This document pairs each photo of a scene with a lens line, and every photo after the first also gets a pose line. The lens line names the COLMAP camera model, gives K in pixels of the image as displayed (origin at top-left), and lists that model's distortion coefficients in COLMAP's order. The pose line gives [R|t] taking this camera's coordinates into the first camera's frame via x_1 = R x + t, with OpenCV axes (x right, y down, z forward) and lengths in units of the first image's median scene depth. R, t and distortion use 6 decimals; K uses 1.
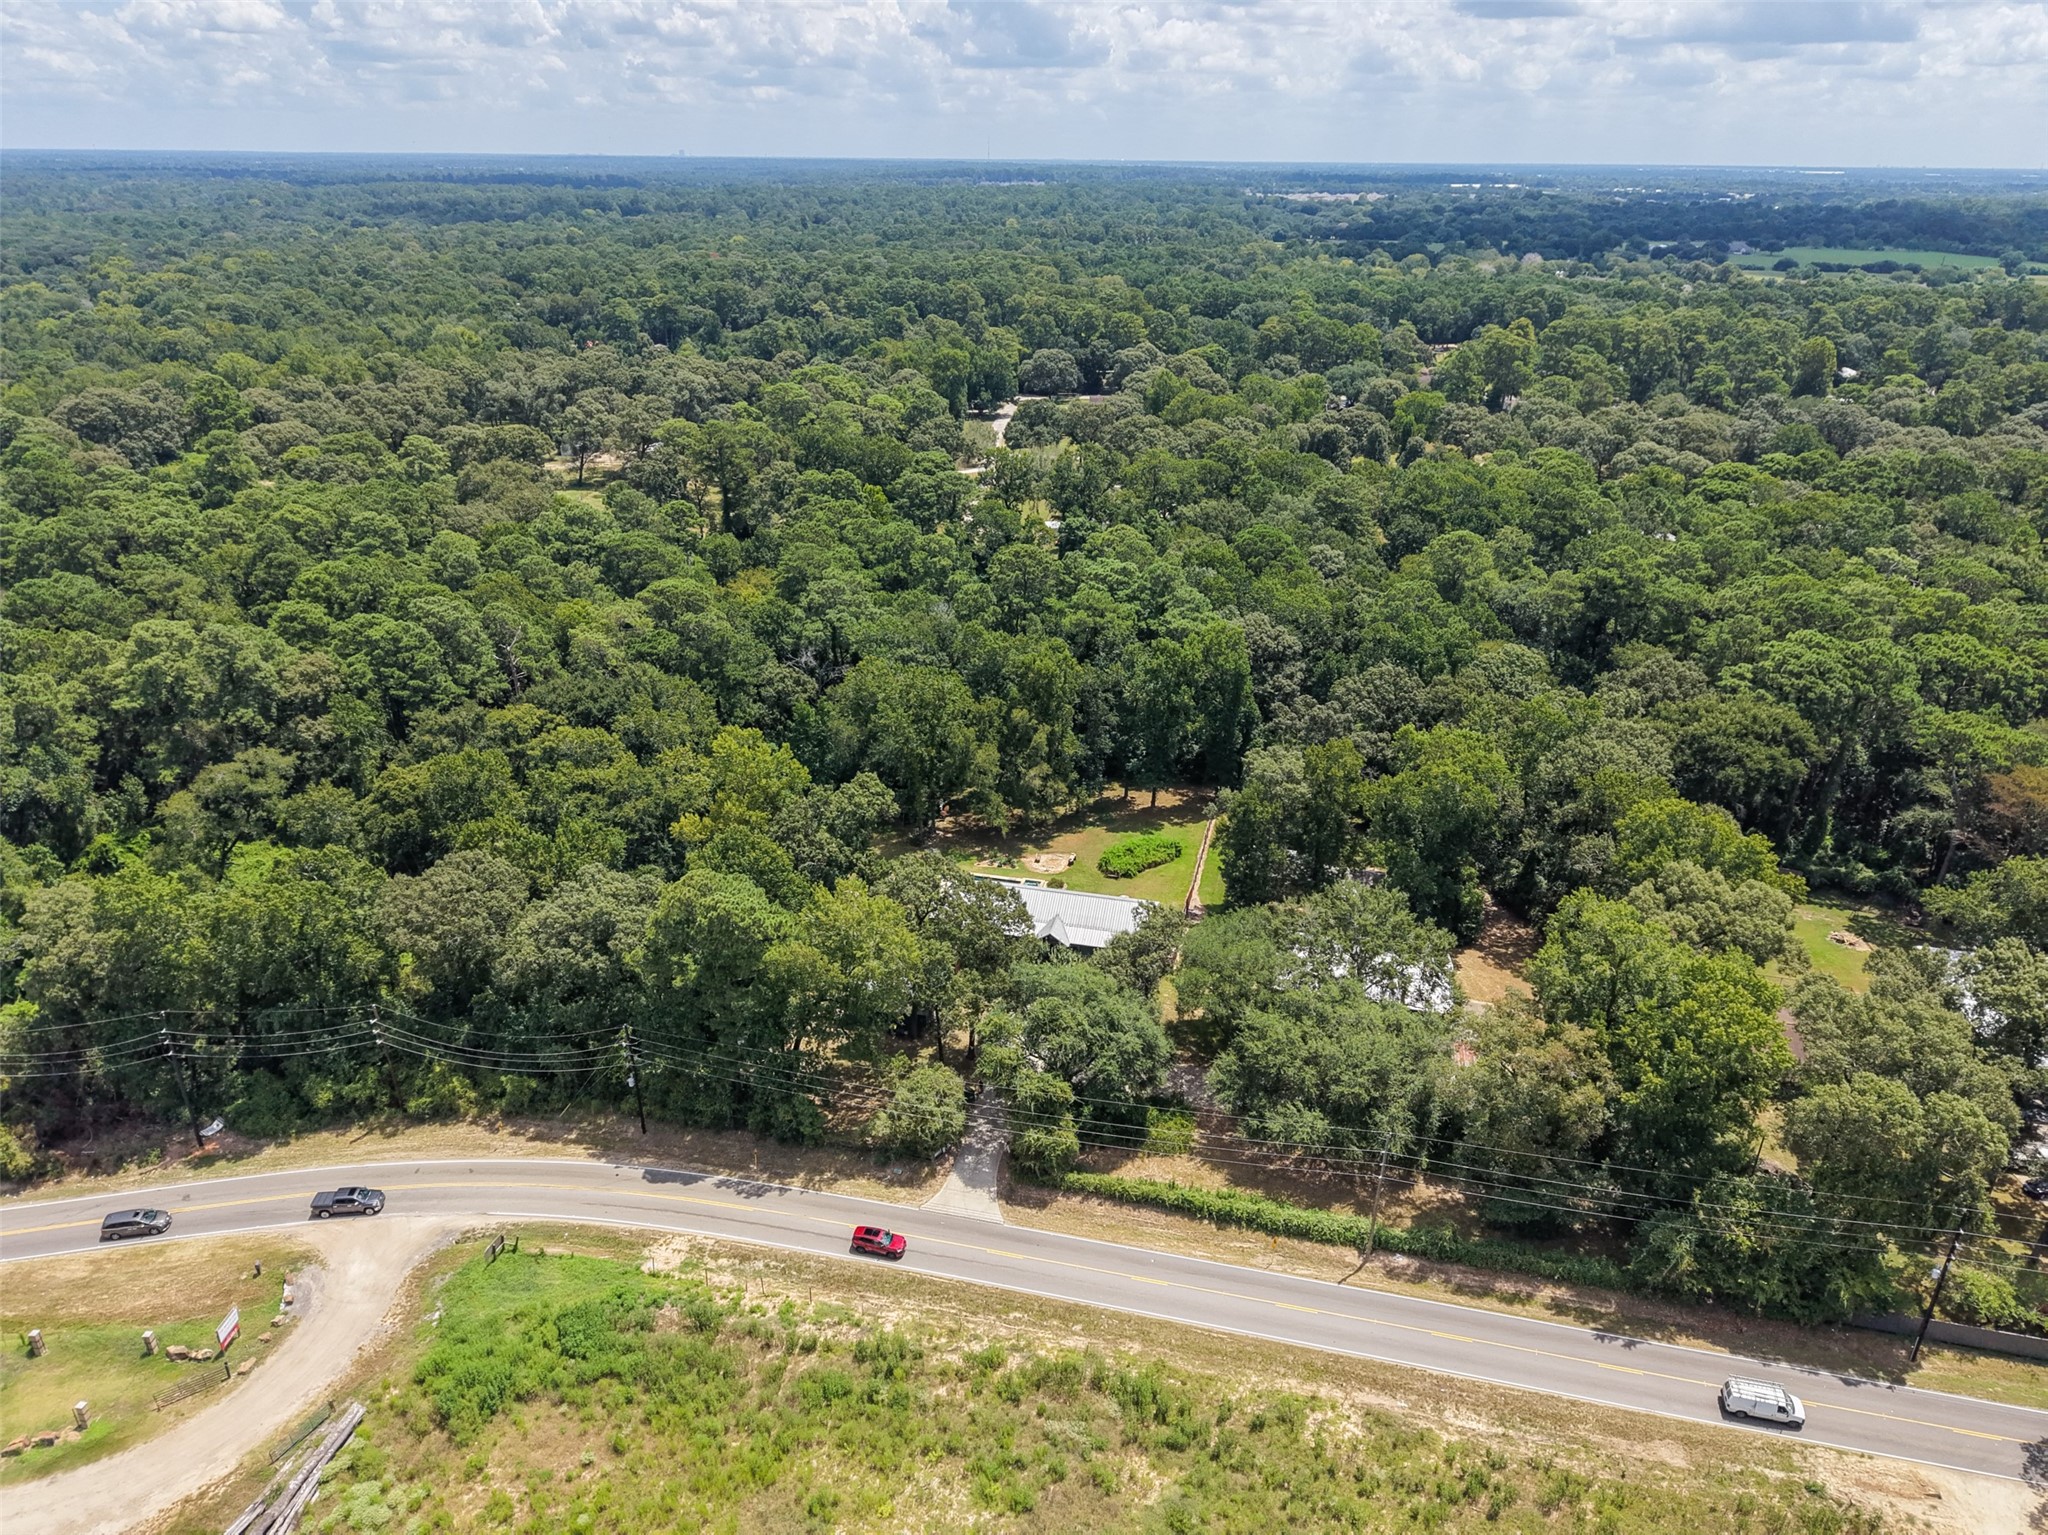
lens RADIAL K [[1369.5, 0, 1026.7], [0, 1369.5, 767.4], [0, 0, 1]] dist [0.018676, -0.015297]
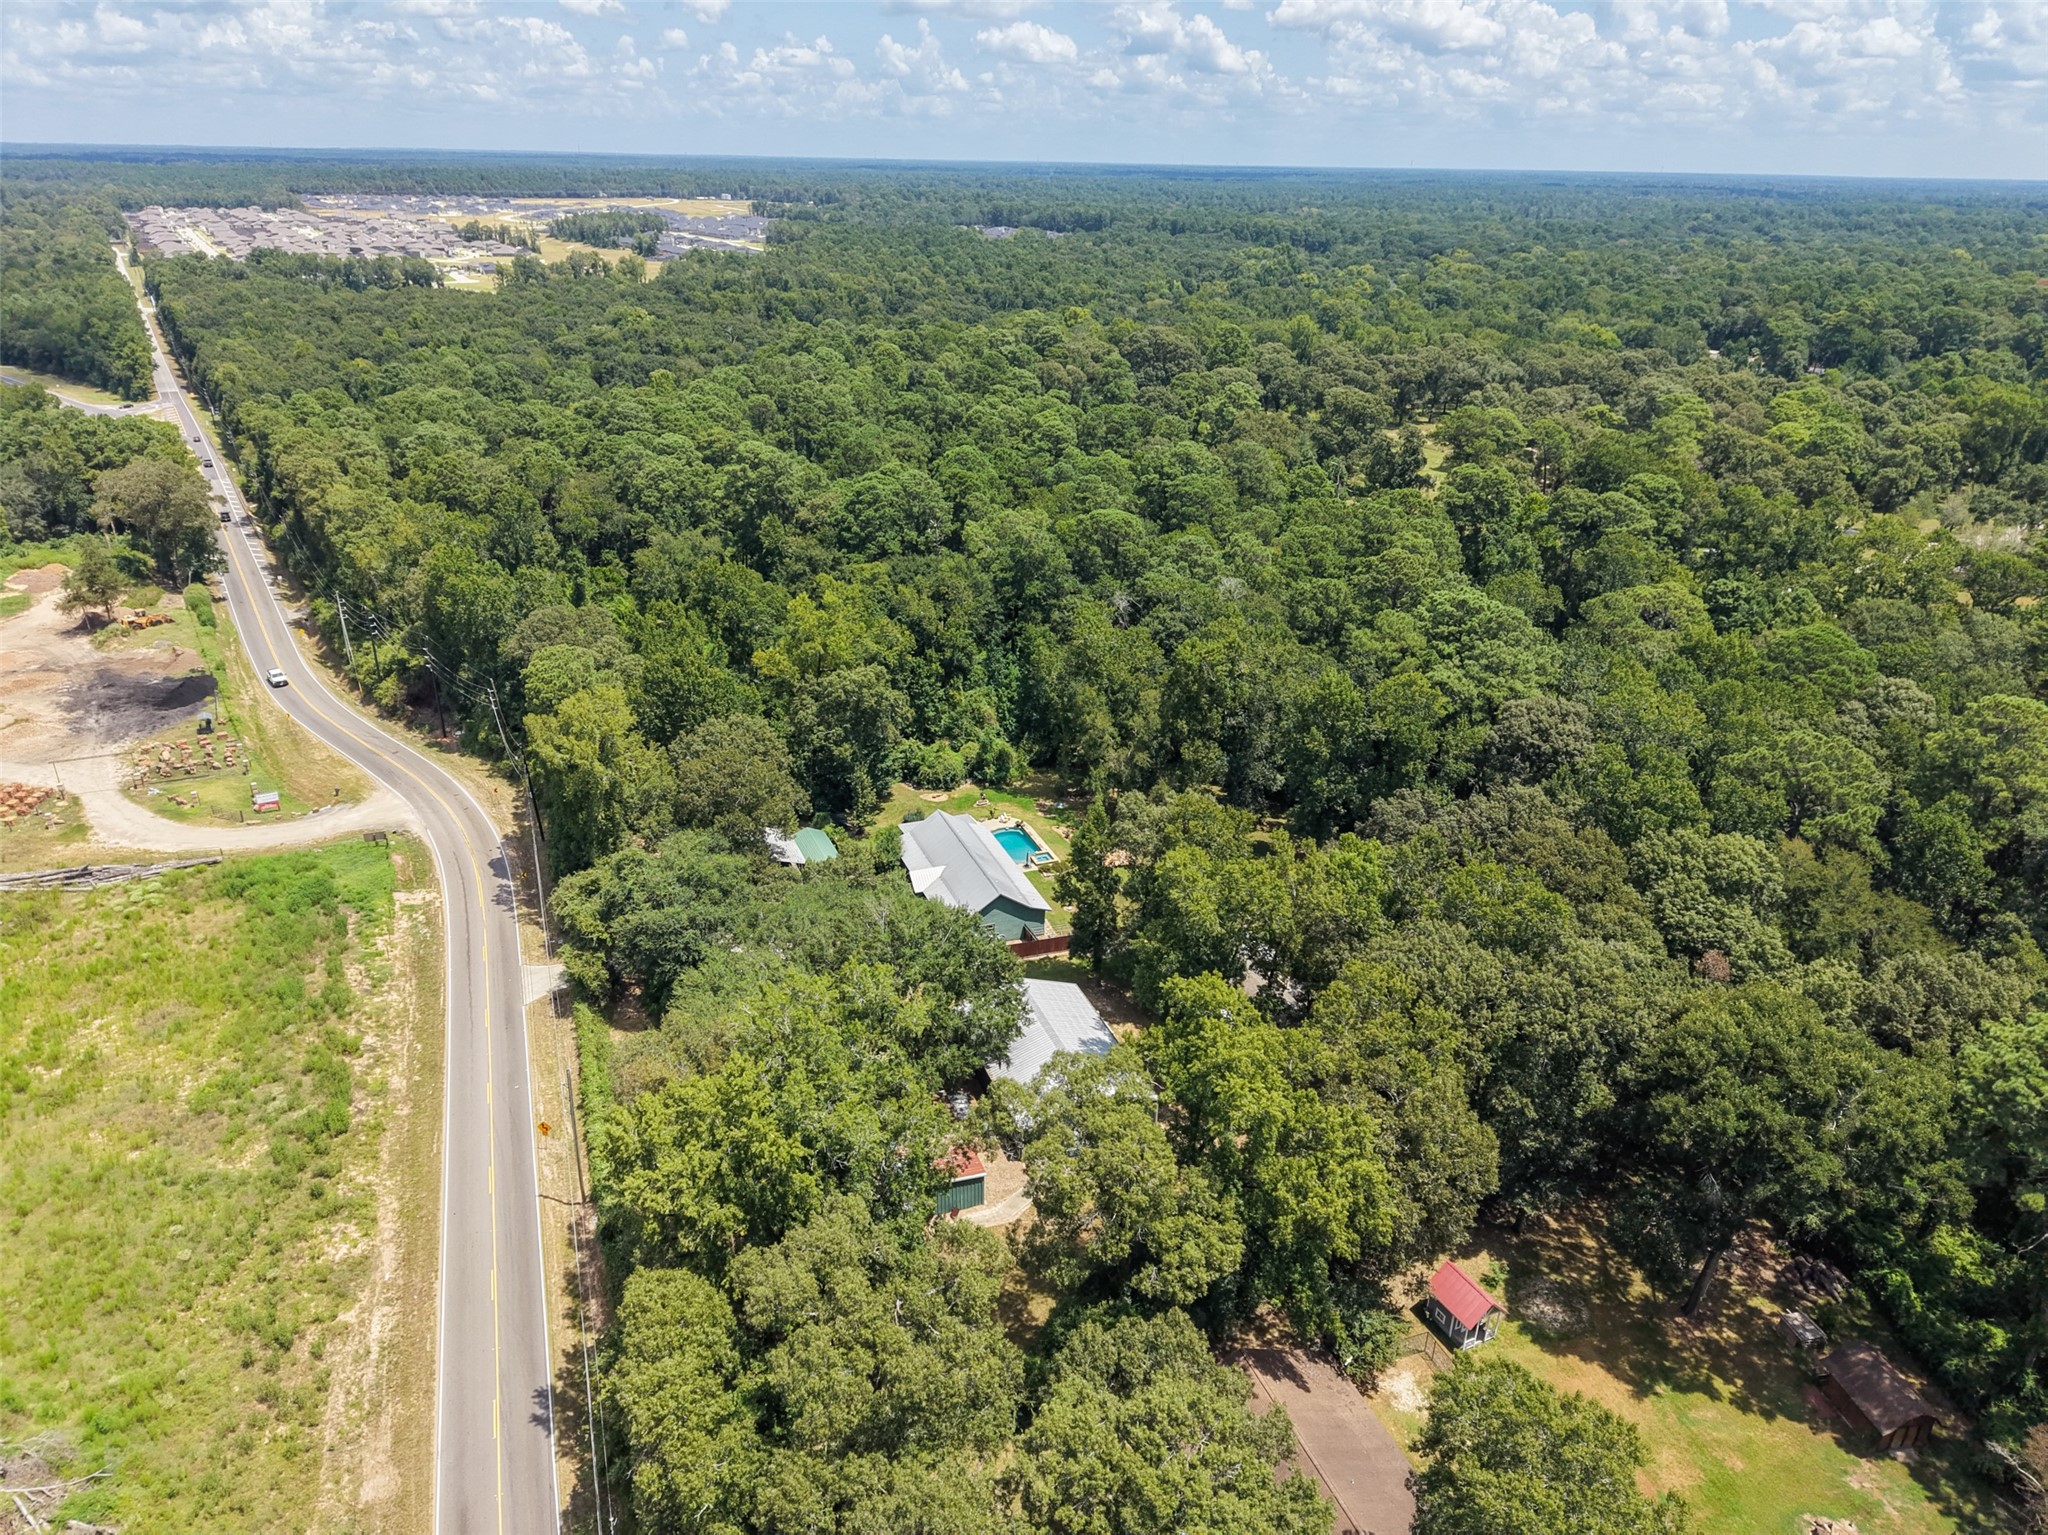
lens RADIAL K [[1369.5, 0, 1019.1], [0, 1369.5, 772.9], [0, 0, 1]] dist [0.018676, -0.015297]
pose [[0.560014, 0.337681, -0.756542, 0.626649], [-0.346932, 0.924828, 0.155985, -0.099649], [0.752345, 0.175115, 0.635069, 0.353319]]
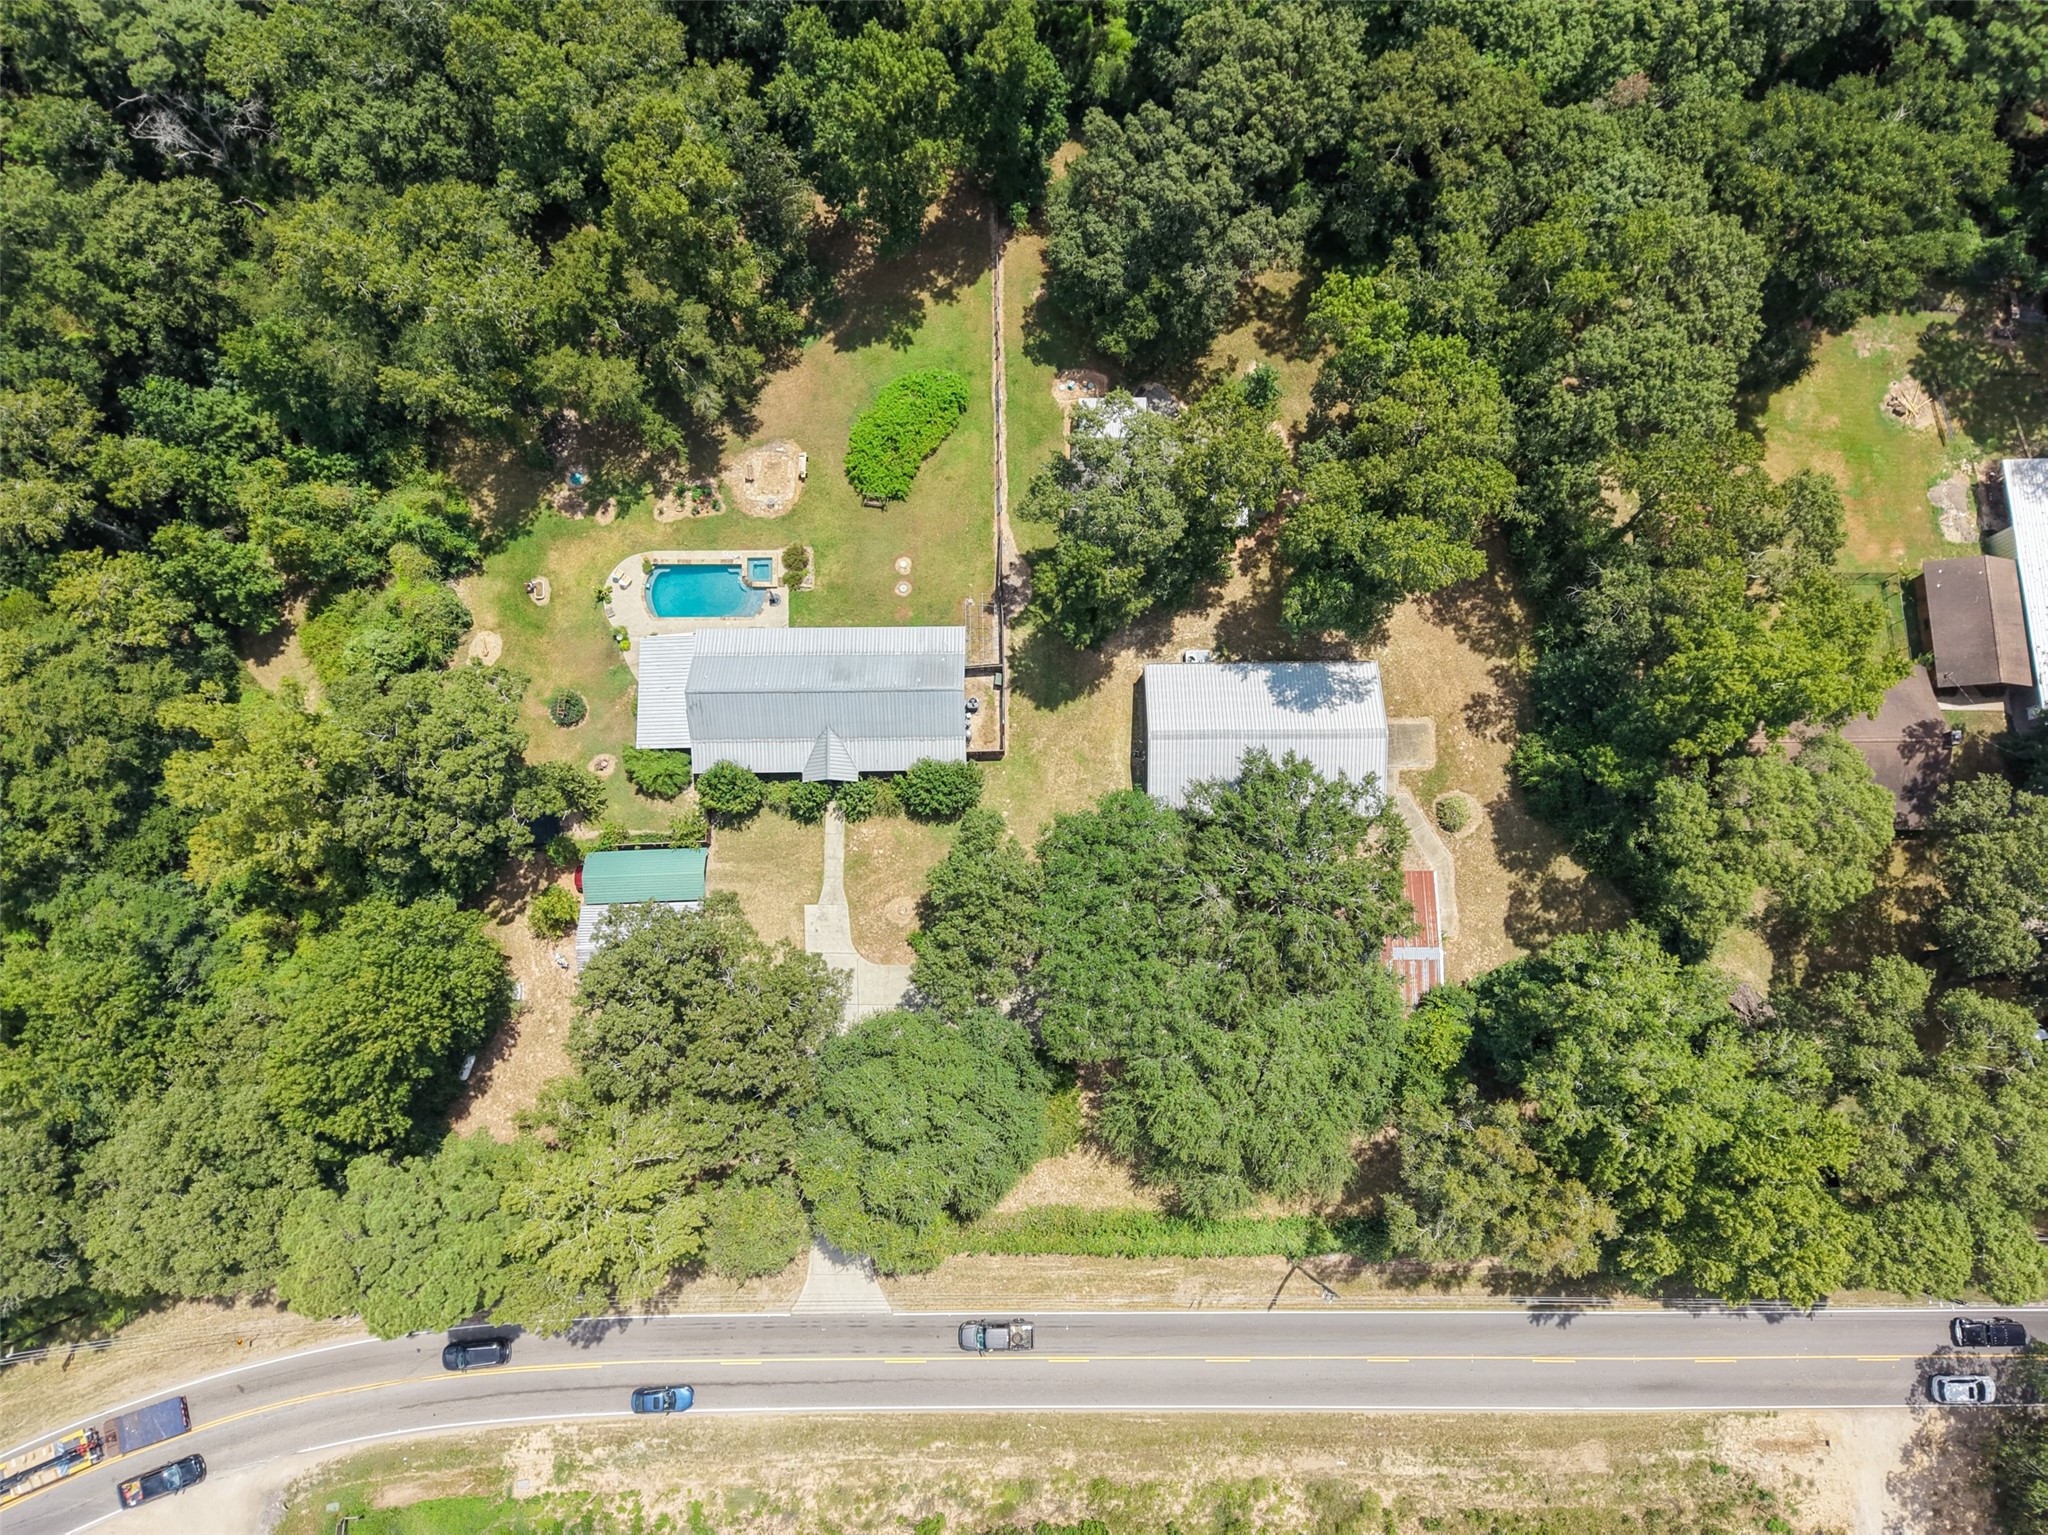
lens RADIAL K [[1369.5, 0, 1023.4], [0, 1369.5, 768.9], [0, 0, 1]] dist [0.018676, -0.015297]
pose [[0.969747, -0.241829, 0.033296, 0.074908], [0.105942, 0.539810, 0.835093, -0.362209], [-0.219923, -0.806302, 0.549100, 0.493631]]
